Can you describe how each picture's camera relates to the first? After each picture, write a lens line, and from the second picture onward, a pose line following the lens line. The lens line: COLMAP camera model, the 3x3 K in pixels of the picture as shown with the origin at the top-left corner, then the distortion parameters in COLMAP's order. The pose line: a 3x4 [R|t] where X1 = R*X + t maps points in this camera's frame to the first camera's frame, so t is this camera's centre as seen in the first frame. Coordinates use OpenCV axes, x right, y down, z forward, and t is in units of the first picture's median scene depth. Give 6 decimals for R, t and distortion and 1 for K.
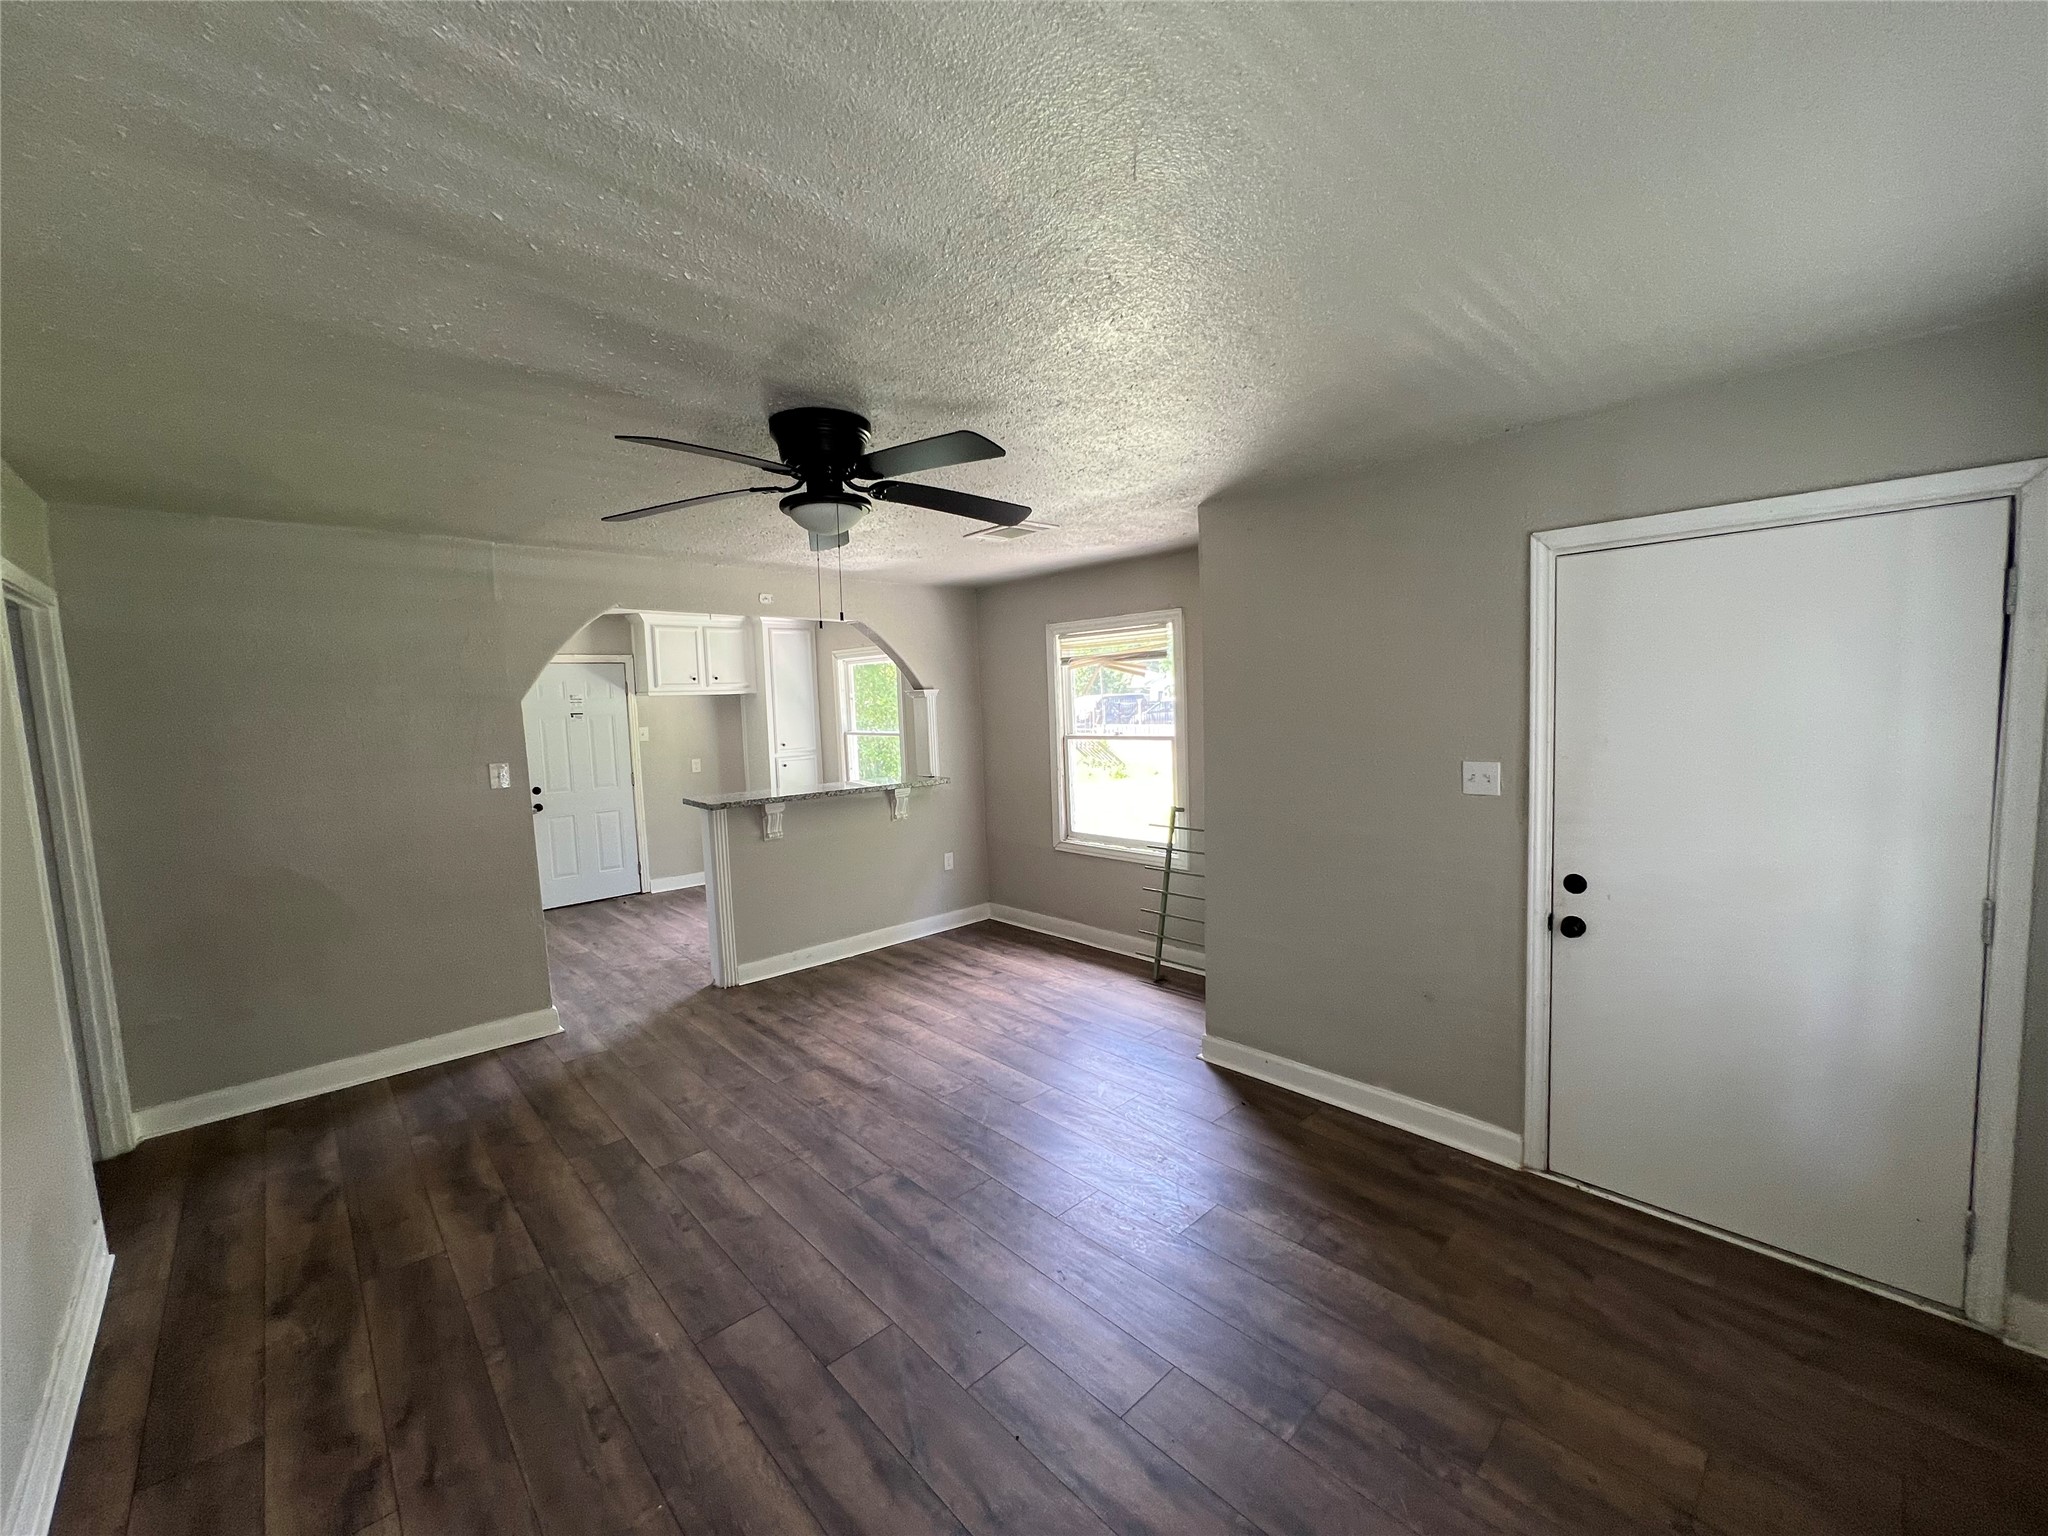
lens RADIAL K [[818.2, 0, 1024.0], [0, 818.2, 768.0], [0, 0, 1]] dist [0.000764, -0.000156]
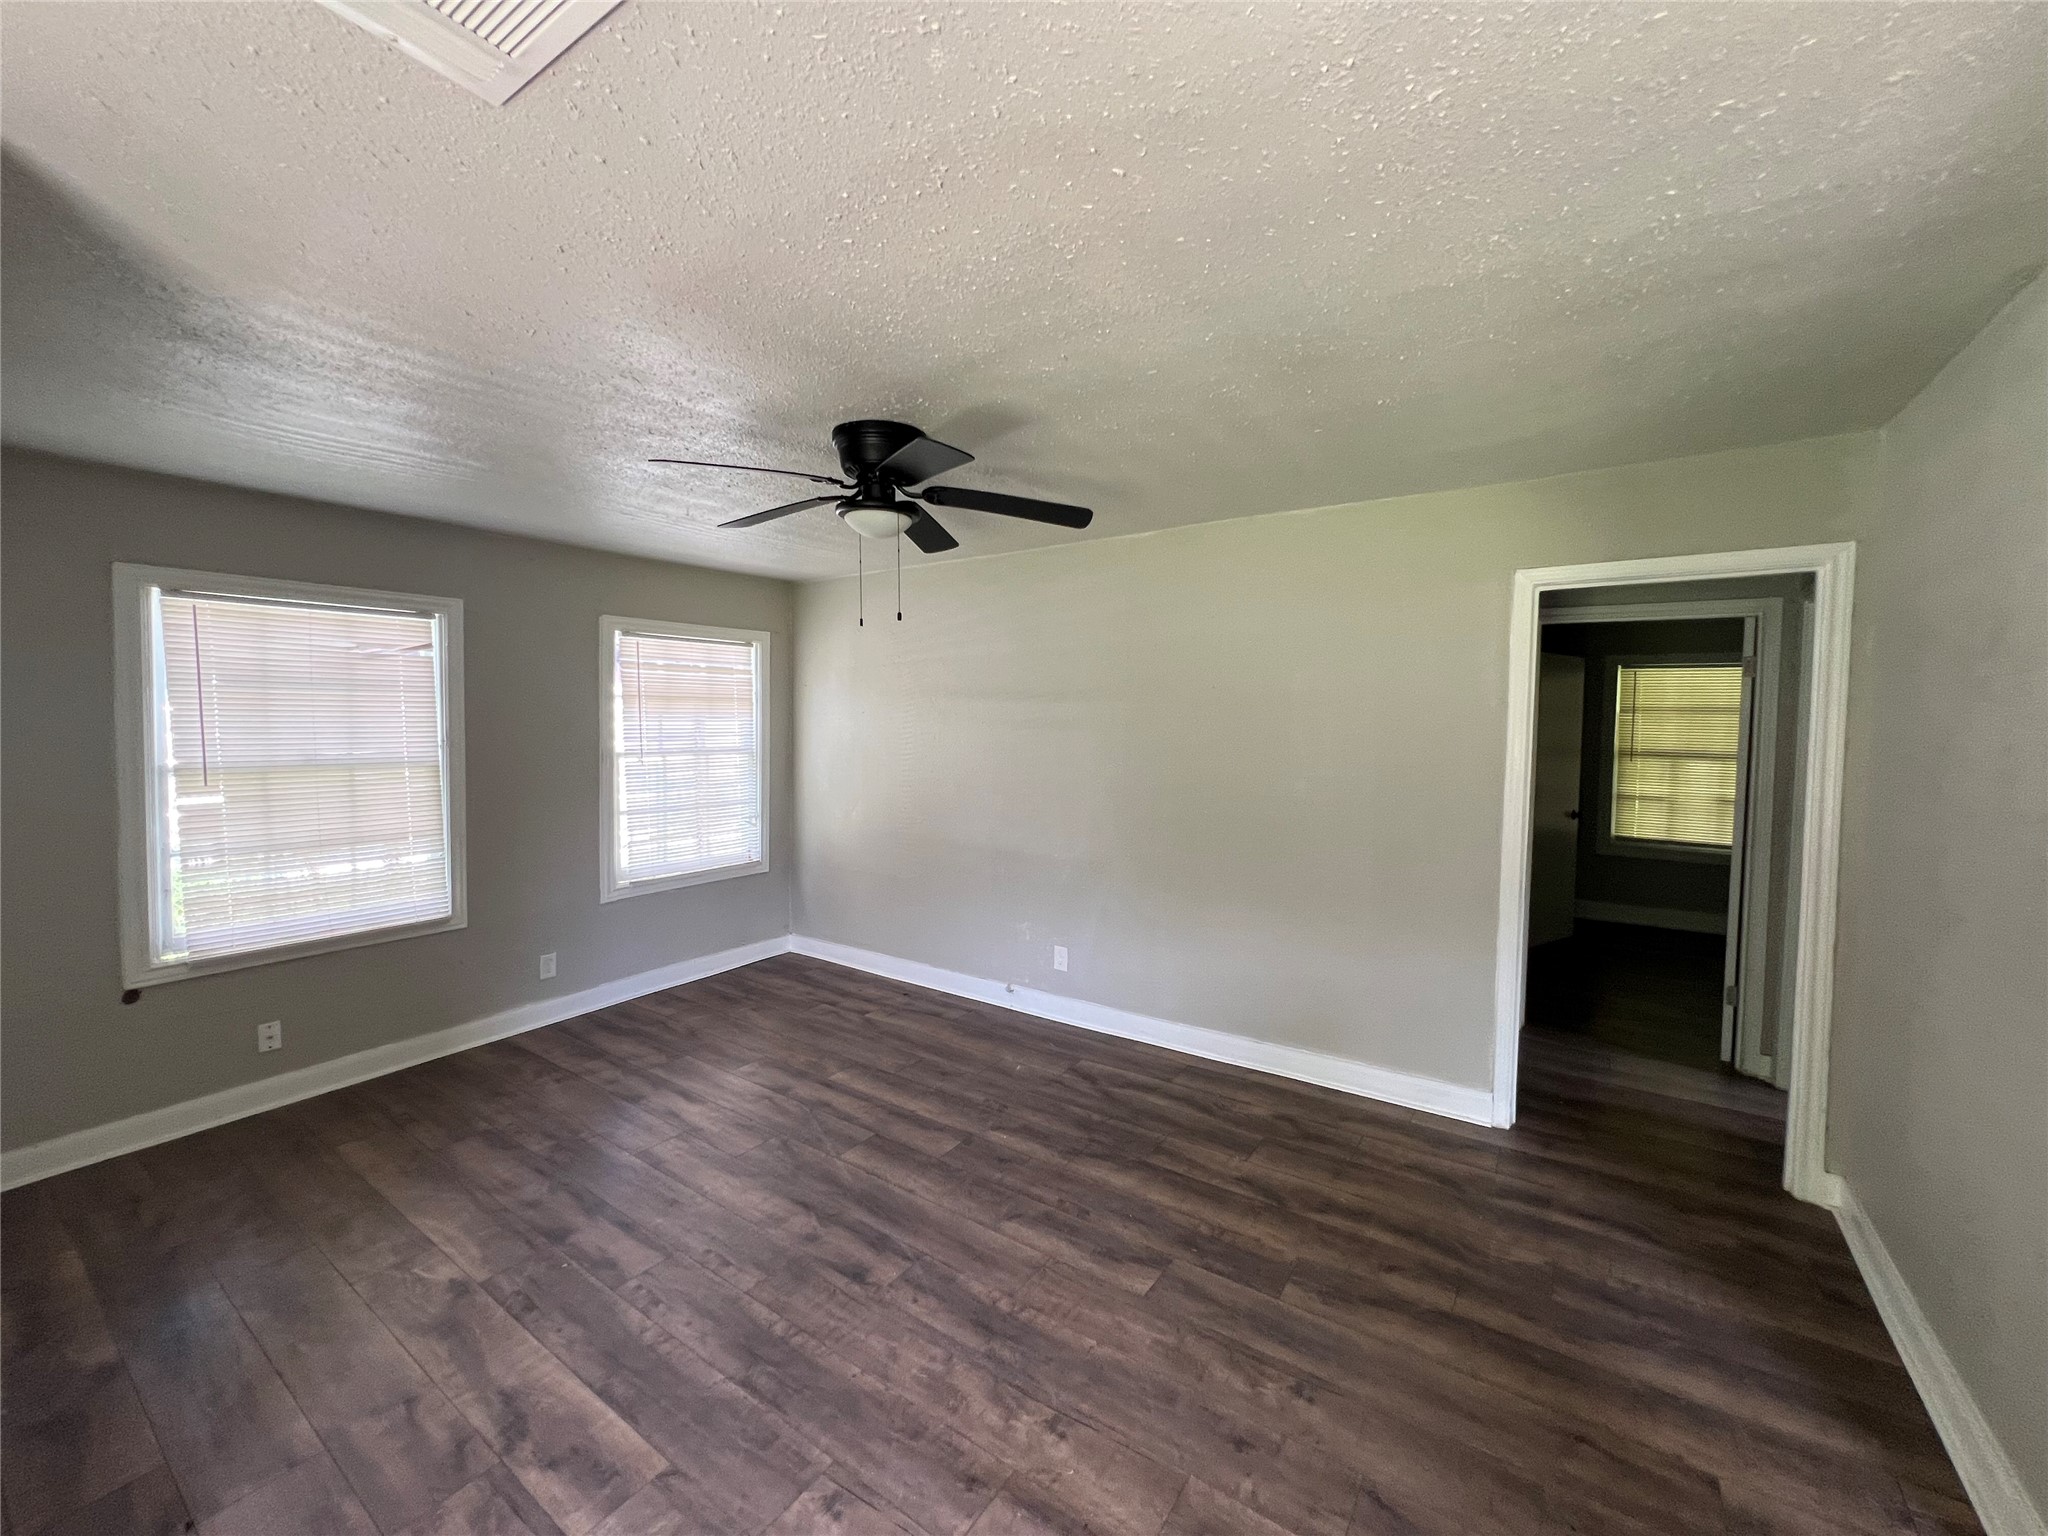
lens RADIAL K [[818.2, 0, 1024.0], [0, 818.2, 768.0], [0, 0, 1]] dist [0.000764, -0.000156]
pose [[-0.976769, 0.044557, -0.209609, -0.175312], [0.011742, 0.987804, 0.155258, -0.140590], [0.213971, 0.149190, -0.965380, 1.917601]]
